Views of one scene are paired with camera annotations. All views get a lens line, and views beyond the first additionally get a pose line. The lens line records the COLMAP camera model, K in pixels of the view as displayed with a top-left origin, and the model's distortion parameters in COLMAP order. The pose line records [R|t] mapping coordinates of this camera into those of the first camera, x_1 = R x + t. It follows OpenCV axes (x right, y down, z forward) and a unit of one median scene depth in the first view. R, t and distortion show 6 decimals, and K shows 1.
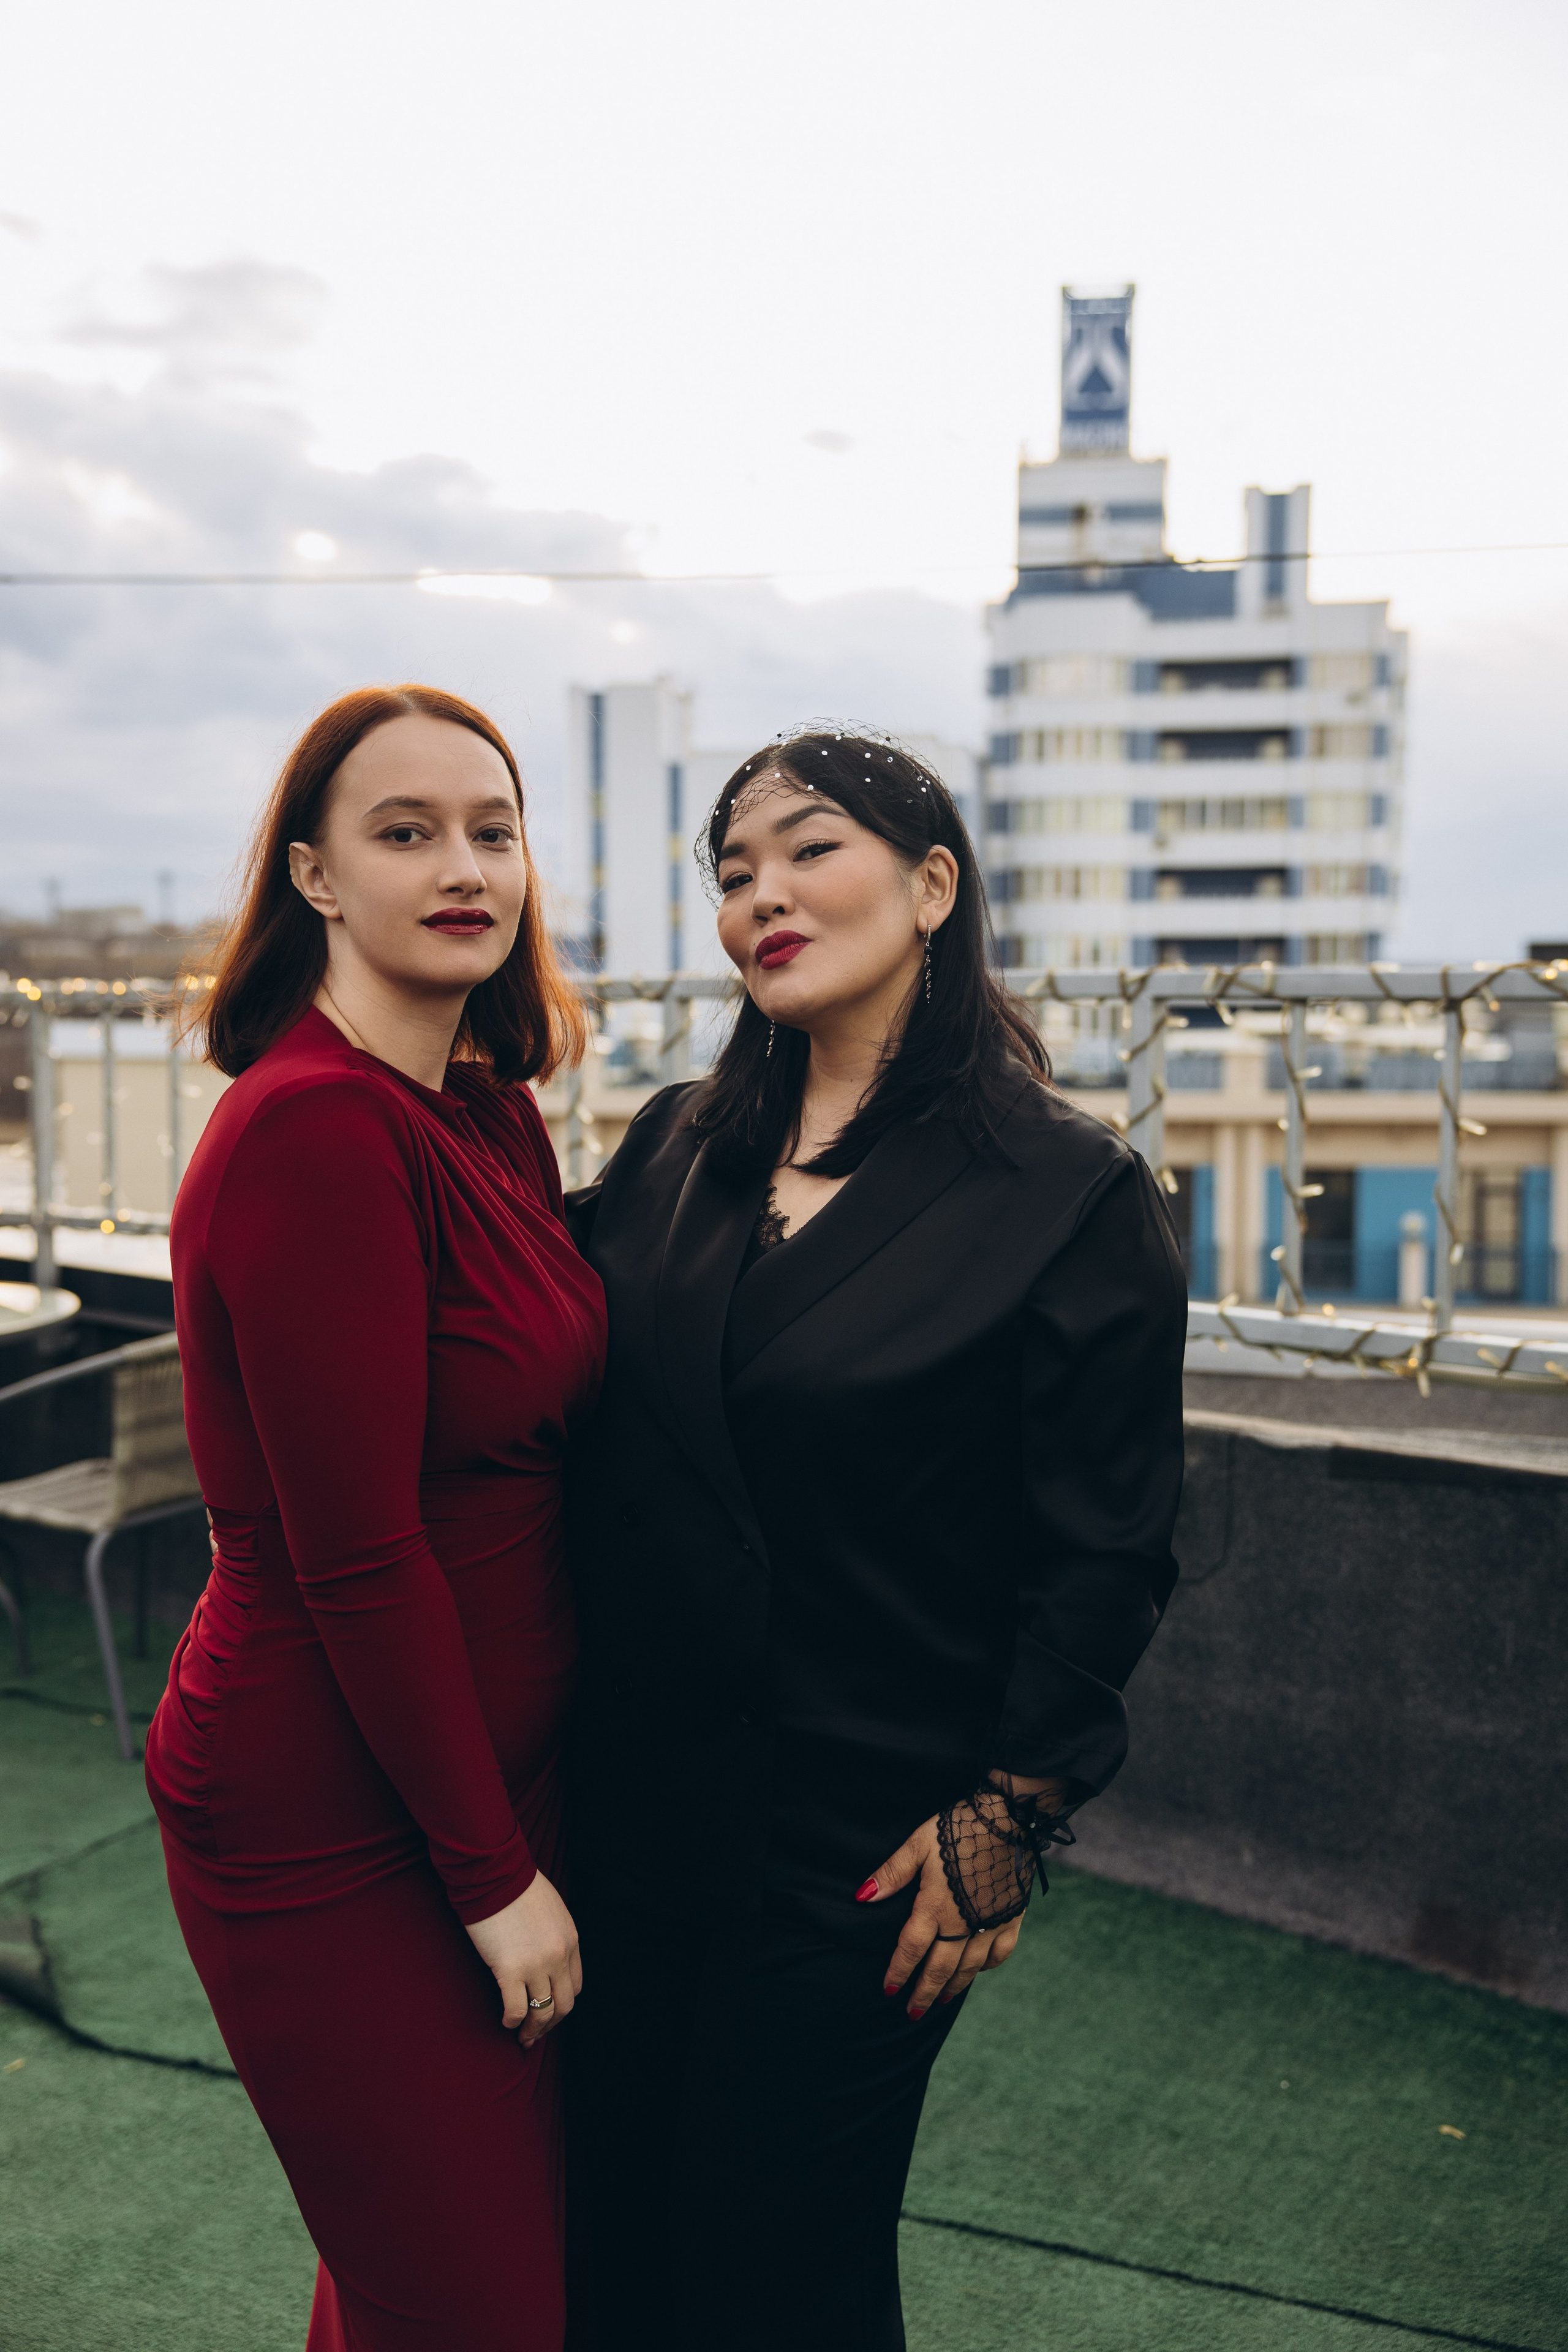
lens RADIAL K [[2973.7, 0, 774.3], [0, 2973.7, 1227.6], [0, 0, 1]] dist [0.117025, 0.000000]
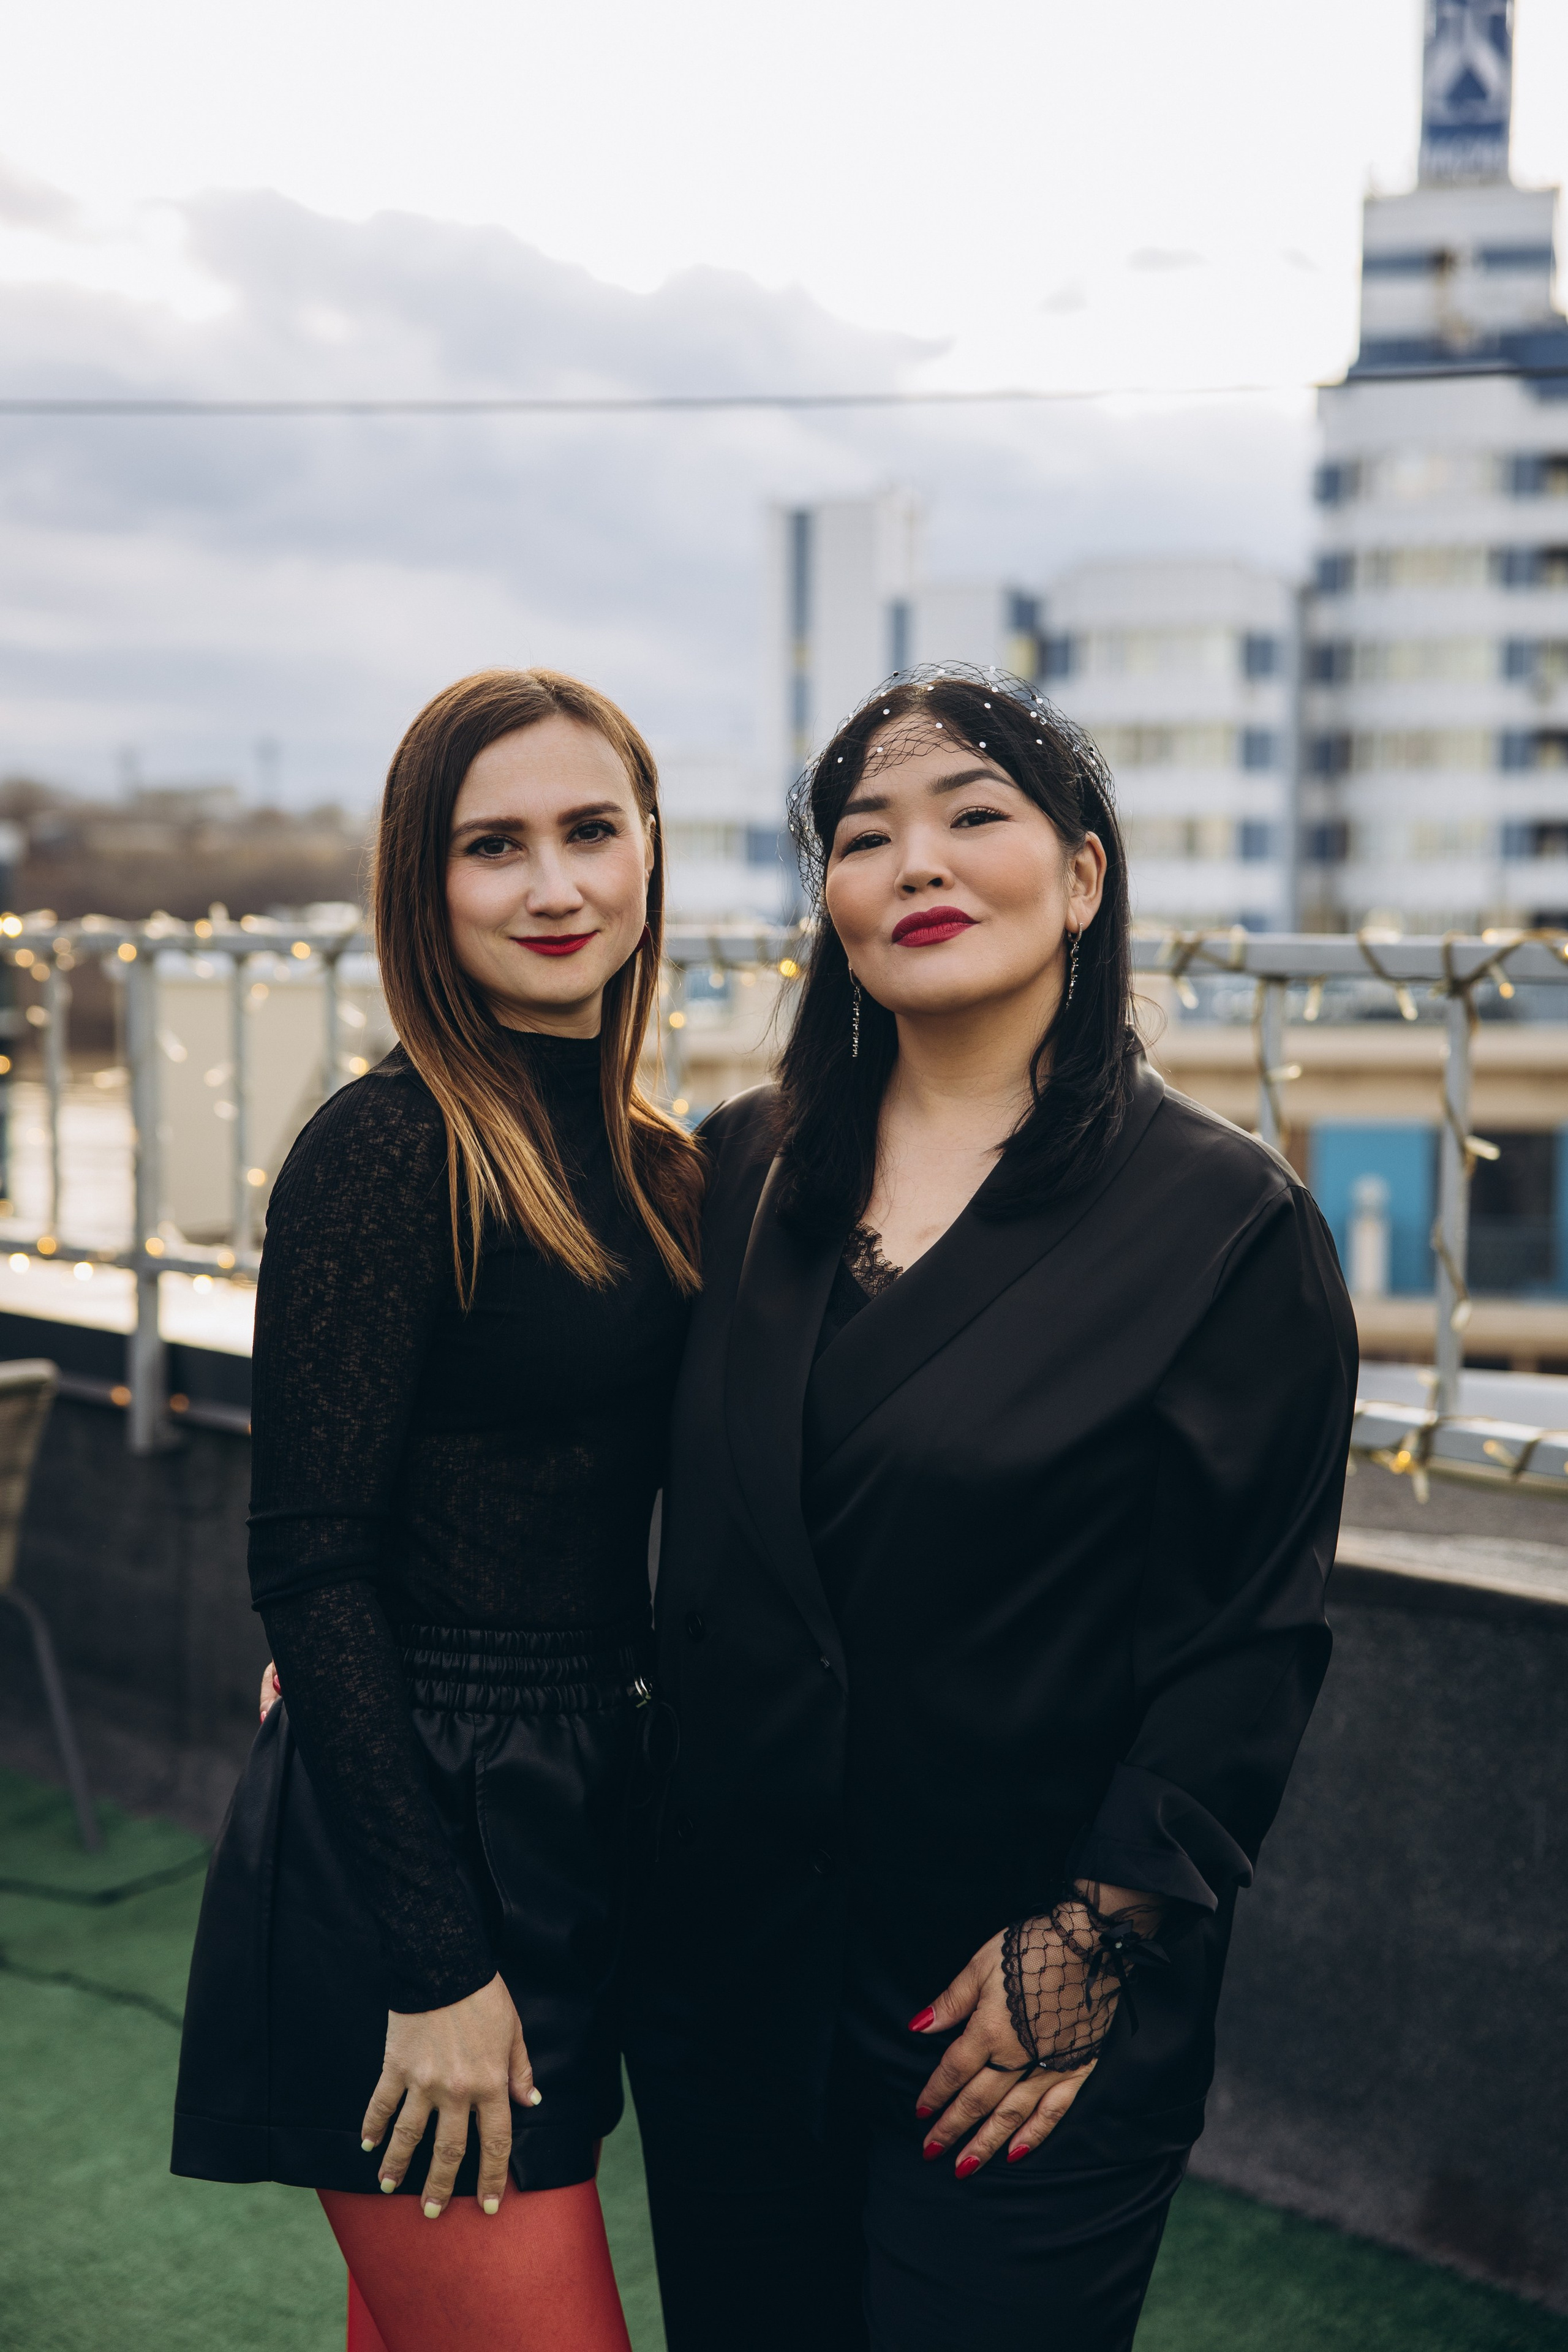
lens RADIAL K [[3832.3, 0, 792.5], [0, 3832.3, 1221.5], [0, 0, 1]] dist [0.157247, 0.000000]
pose [[0.996198, 0.000866, -0.087112, 0.139718], [-0.000078, 0.999959, 0.009053, -0.022994], [0.087116, -0.009012, 0.996157, 0.014695]]
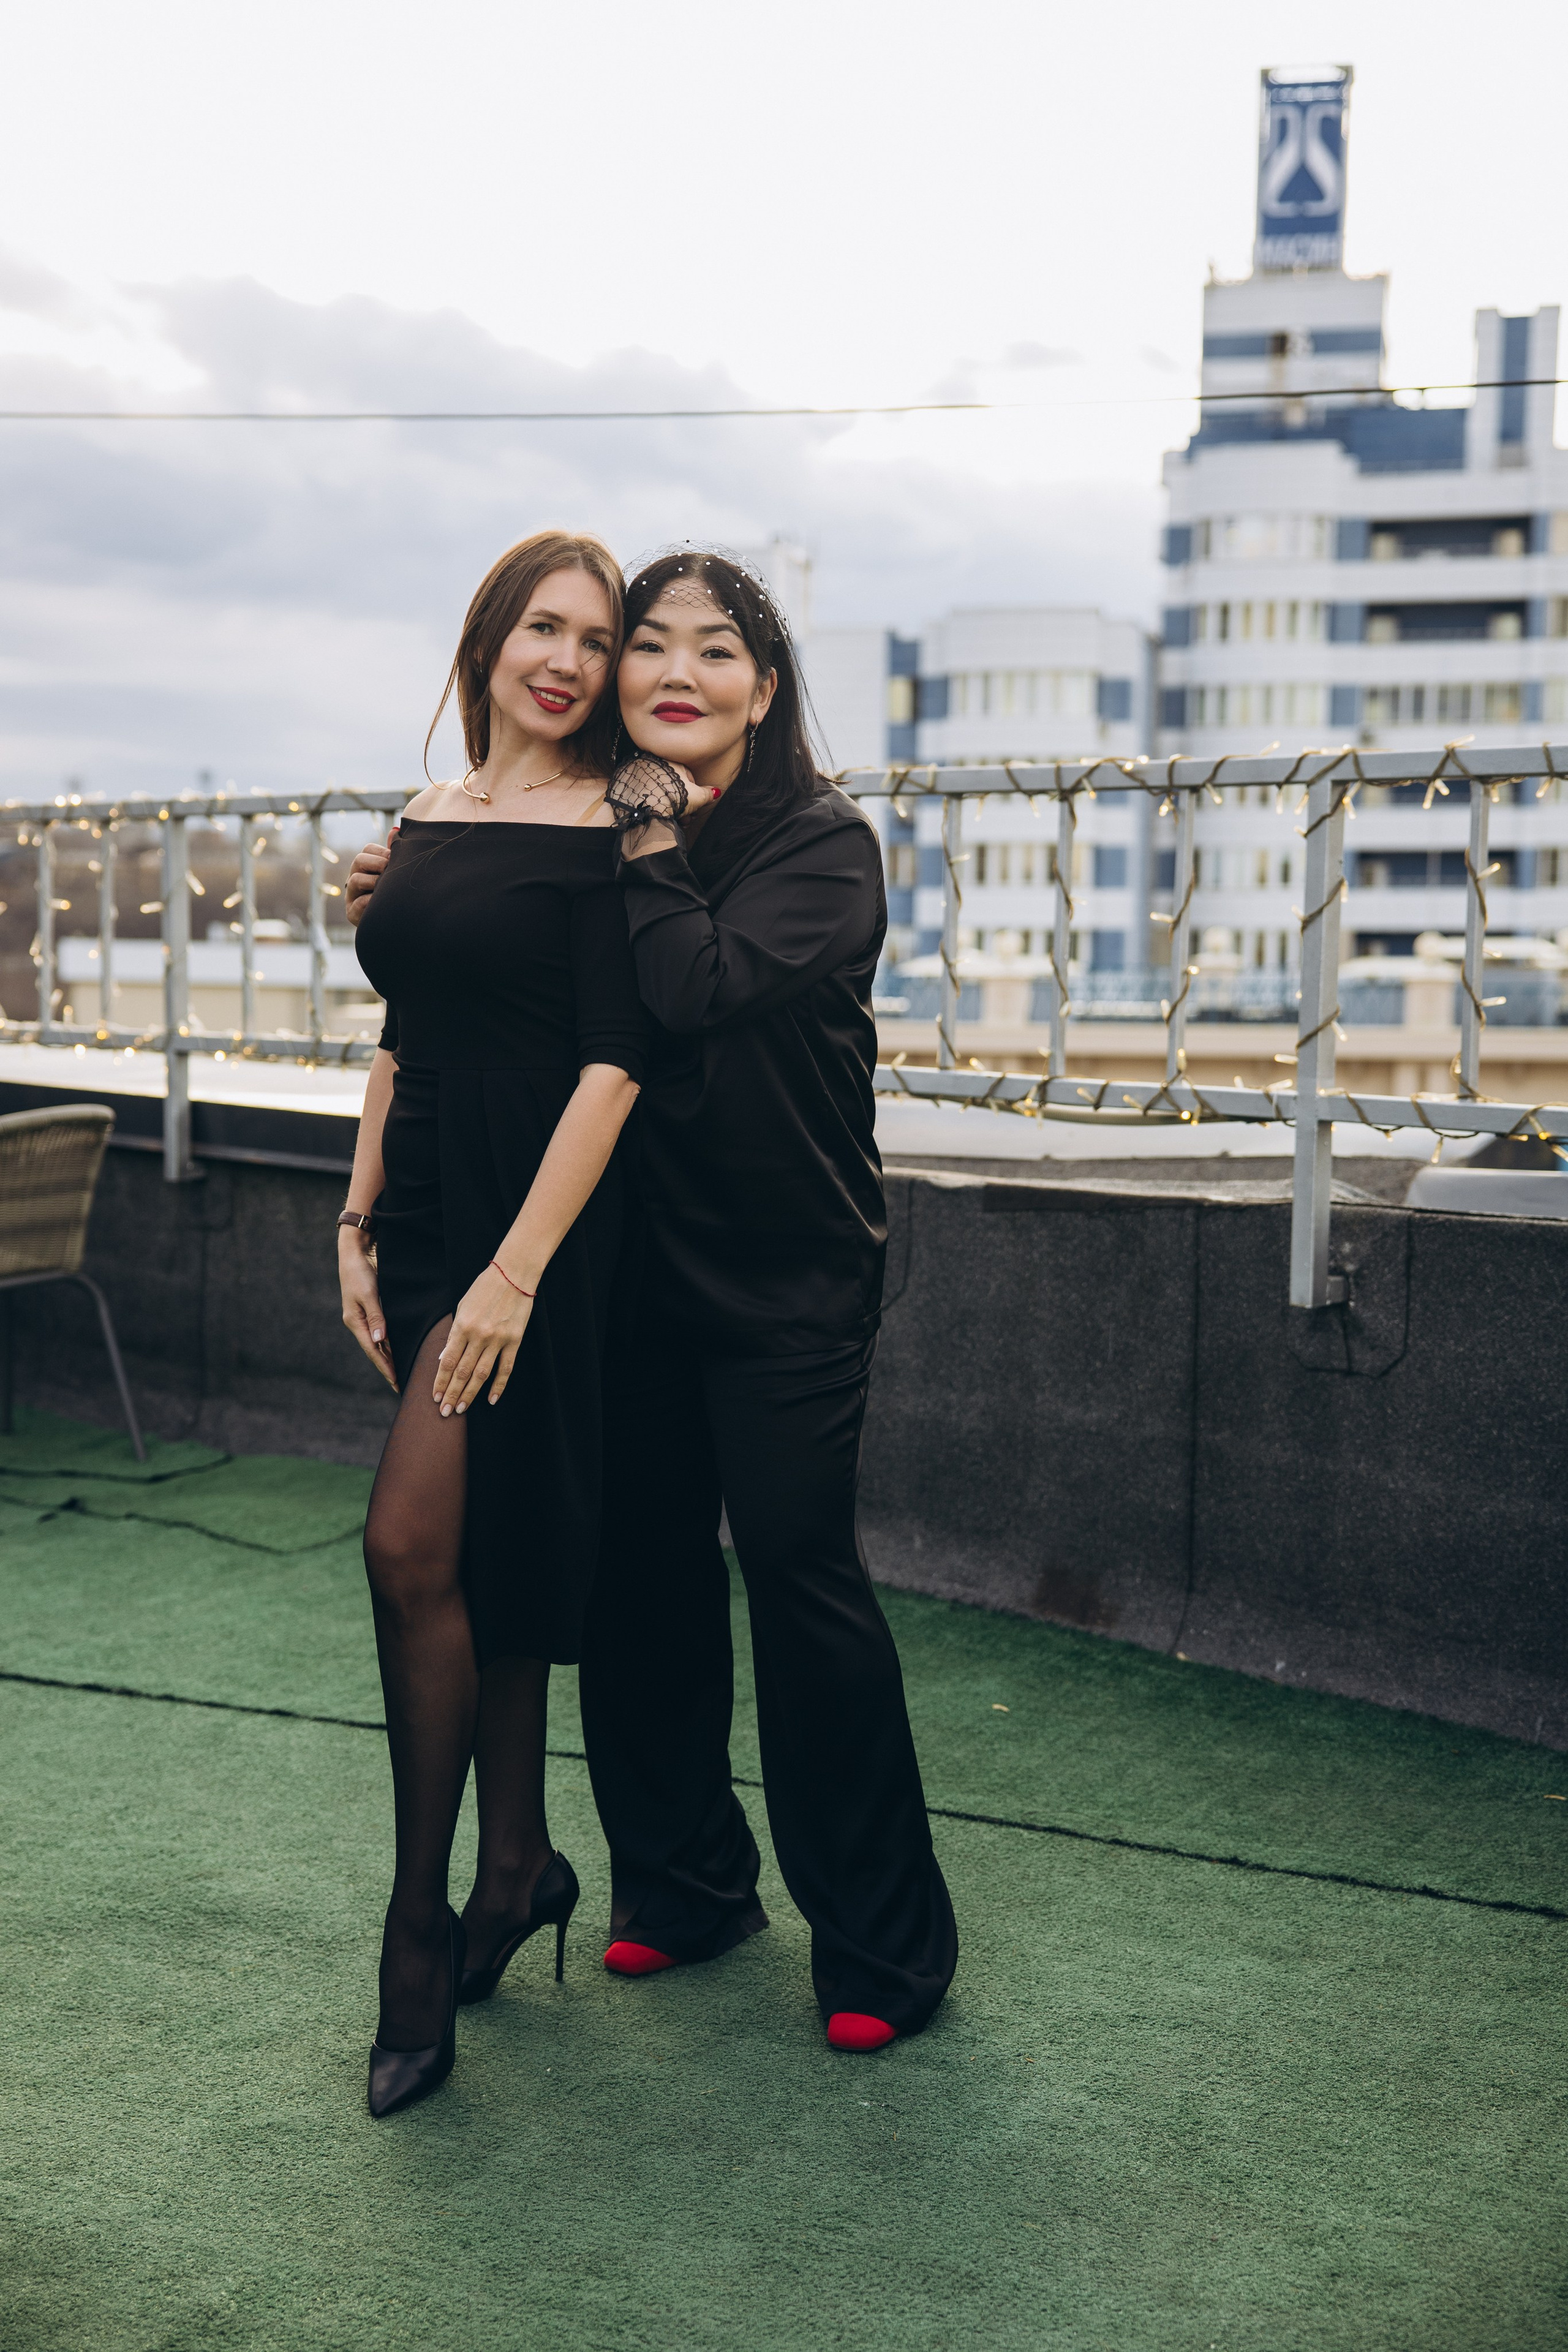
lens RADIAL K [[3674.4, 0, 861.9], [0, 3674.4, 1324.6], [0, 0, 1]] dist [0.176701, 0.000000]
pose [[0.998985, 0.009875, -0.043944, 0.206457], [-0.008794, 0.999655, 0.024735, 0.094915], [0.044173, -0.024323, 0.998728, -0.437725]]
